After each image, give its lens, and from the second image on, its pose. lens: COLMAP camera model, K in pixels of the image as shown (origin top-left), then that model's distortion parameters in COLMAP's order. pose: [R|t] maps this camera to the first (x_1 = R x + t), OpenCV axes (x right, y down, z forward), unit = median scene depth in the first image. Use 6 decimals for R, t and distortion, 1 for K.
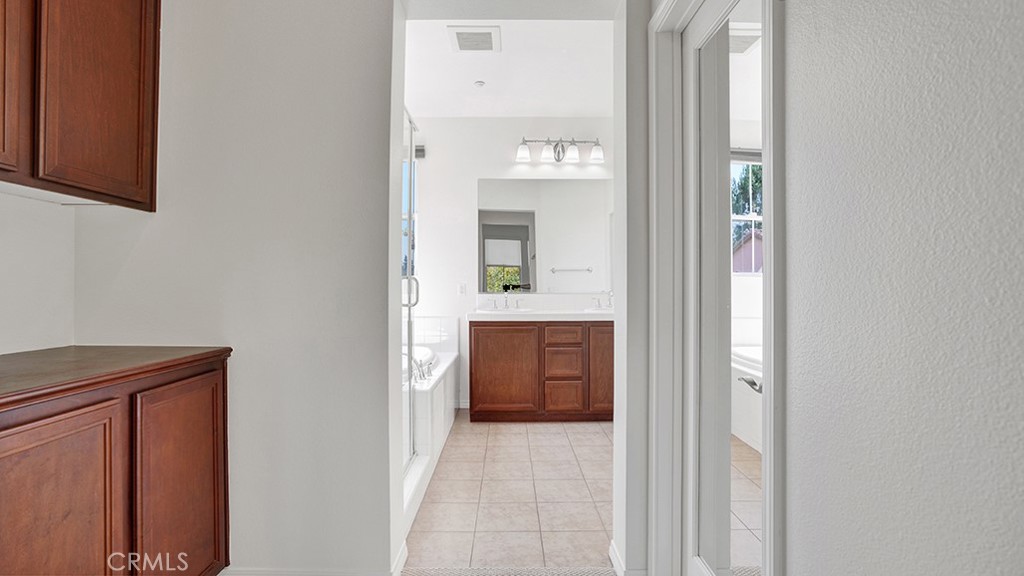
lens RADIAL K [[482.8, 0, 510.2], [0, 482.8, 285.6], [0, 0, 1]] dist [-0.080923, 0.034840]
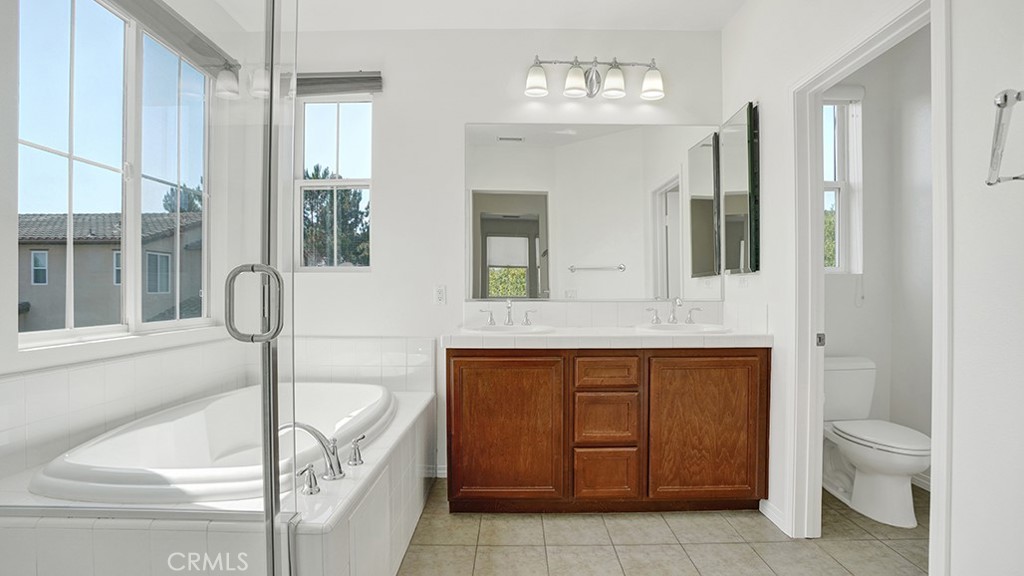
lens RADIAL K [[482.8, 0, 510.2], [0, 482.8, 285.6], [0, 0, 1]] dist [-0.080923, 0.034840]
pose [[0.999939, 0.003015, -0.010657, -0.001117], [-0.003119, 0.999948, -0.009745, 0.003164], [0.010628, 0.009778, 0.999896, 0.398258]]
